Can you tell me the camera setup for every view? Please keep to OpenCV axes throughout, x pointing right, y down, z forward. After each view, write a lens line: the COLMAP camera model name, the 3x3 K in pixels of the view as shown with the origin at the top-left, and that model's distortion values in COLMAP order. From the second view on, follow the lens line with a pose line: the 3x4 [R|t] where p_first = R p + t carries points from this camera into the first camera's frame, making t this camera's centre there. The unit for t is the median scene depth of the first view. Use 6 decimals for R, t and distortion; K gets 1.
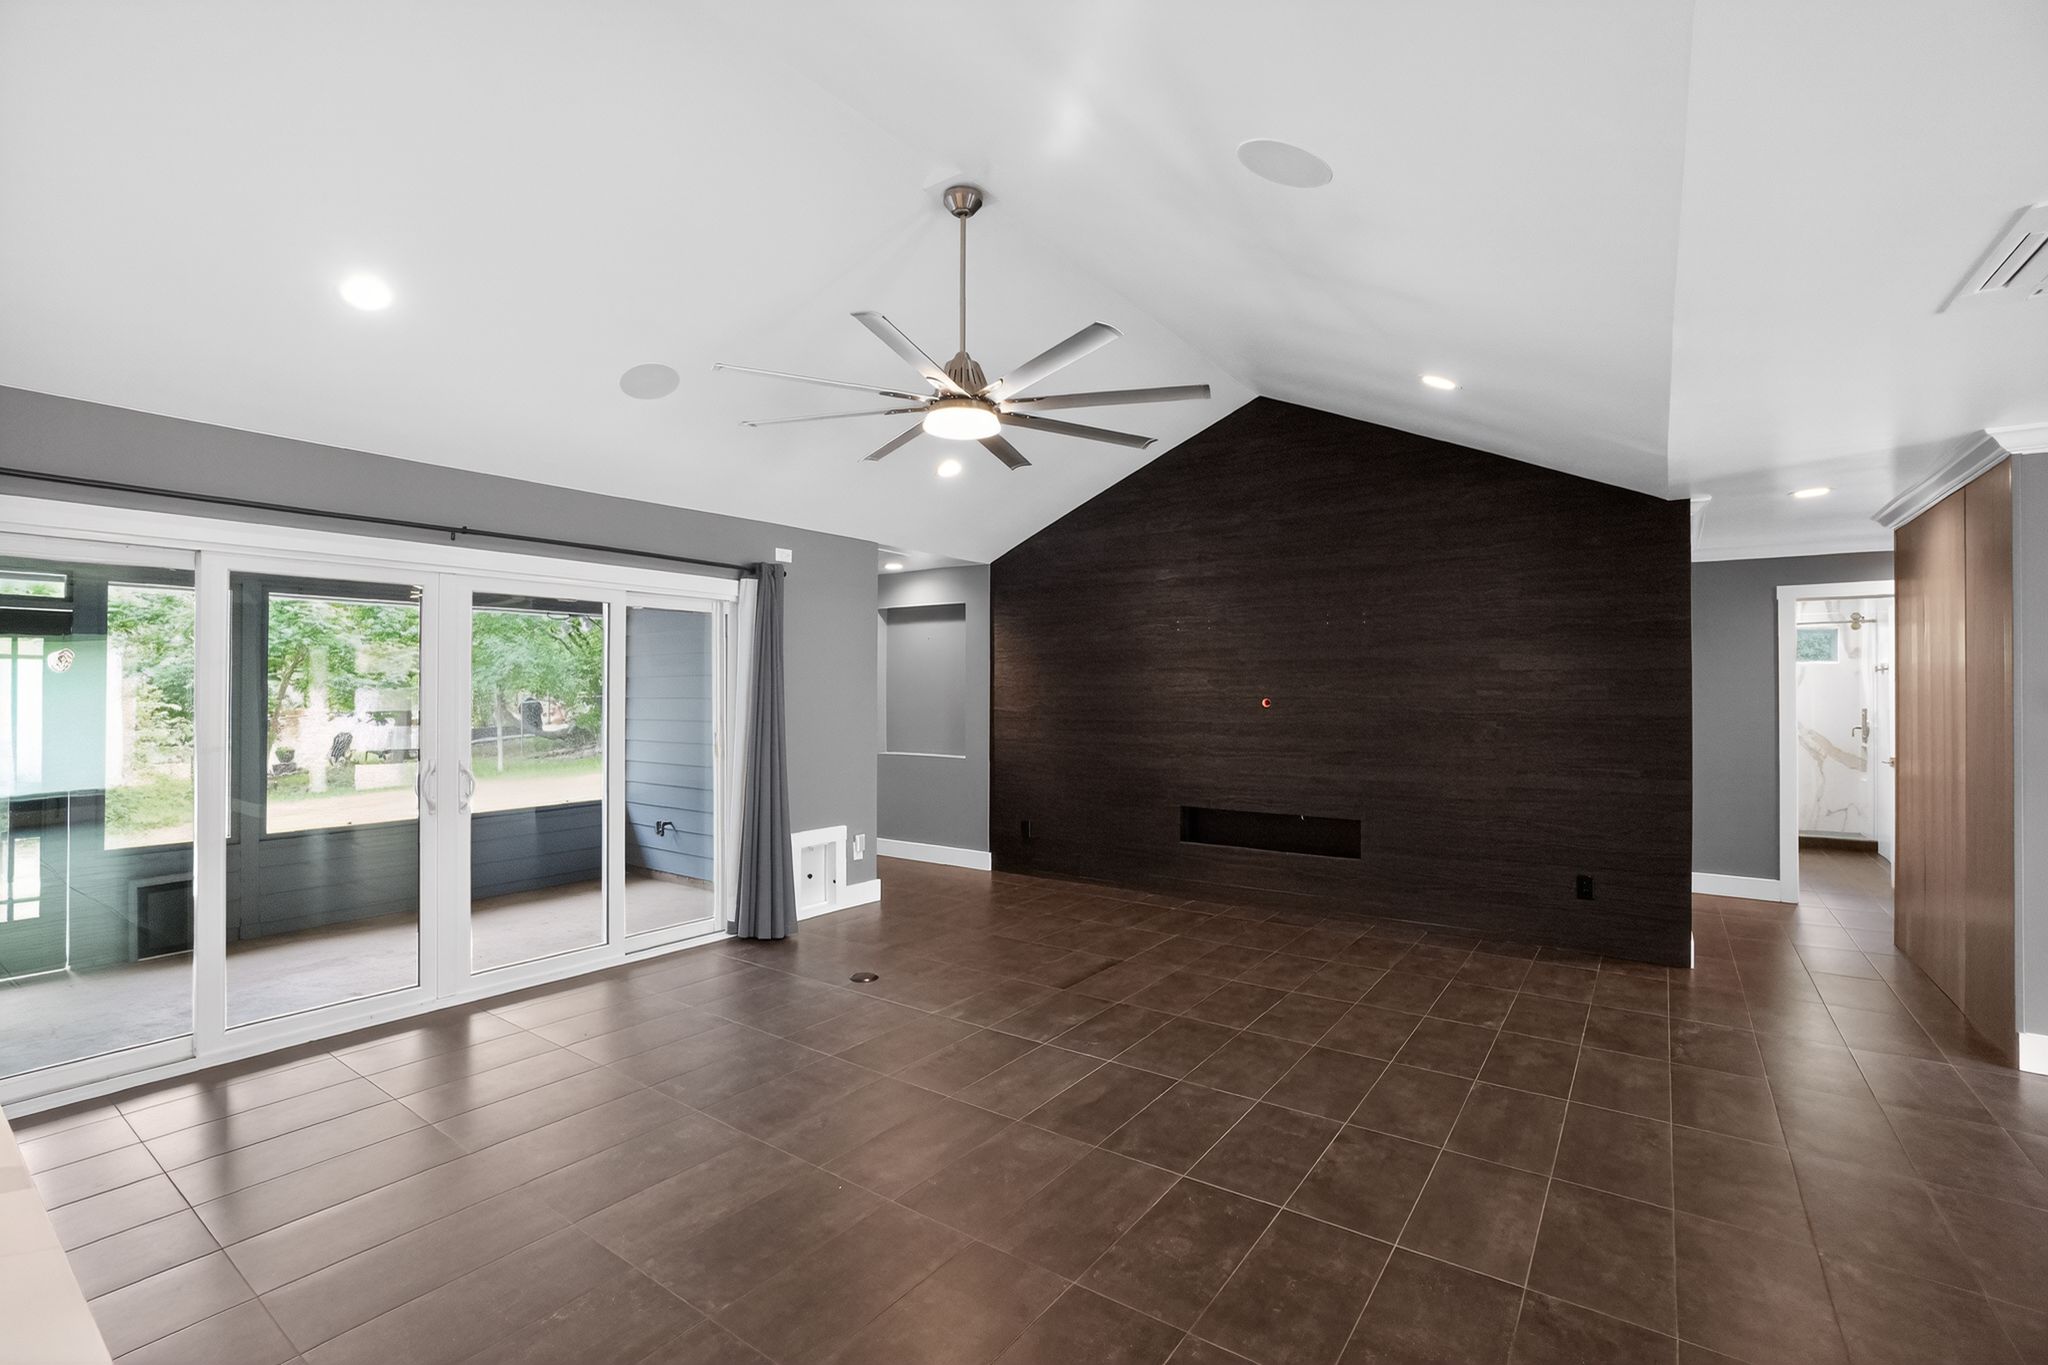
lens RADIAL K [[912.7, 0, 1020.1], [0, 912.7, 676.6], [0, 0, 1]] dist [-0.034246, 0.000238]
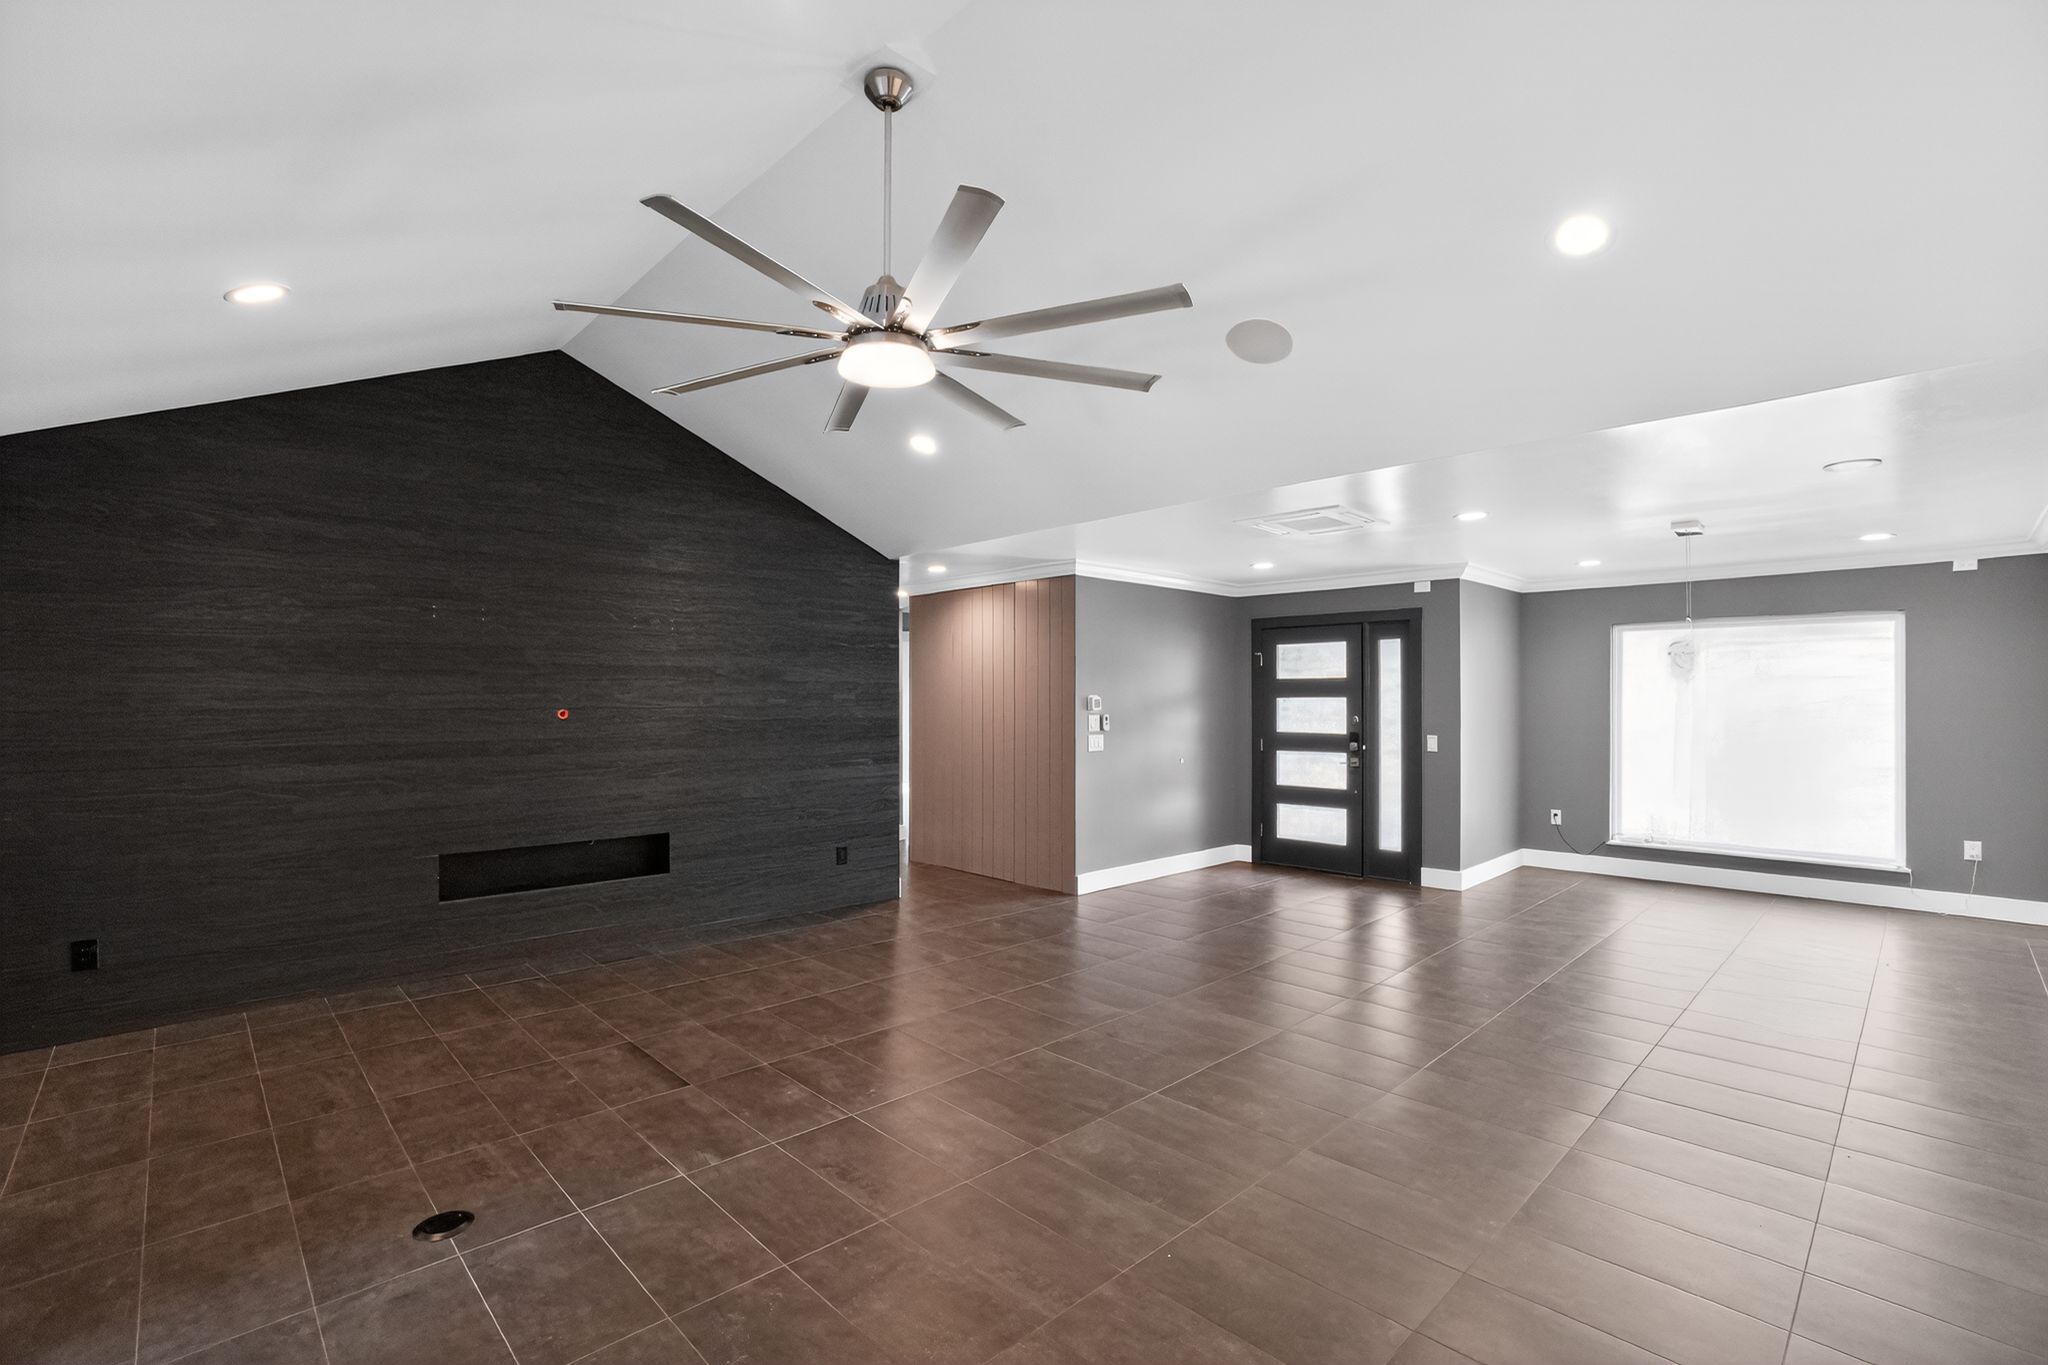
lens RADIAL K [[912.7, 0, 1019.7], [0, 912.7, 693.8], [0, 0, 1]] dist [-0.034246, 0.000238]
pose [[0.195364, 0.006792, 0.980707, -0.610552], [-0.010817, 0.999930, -0.004770, 0.014209], [-0.980671, -0.009677, 0.195424, 0.548561]]
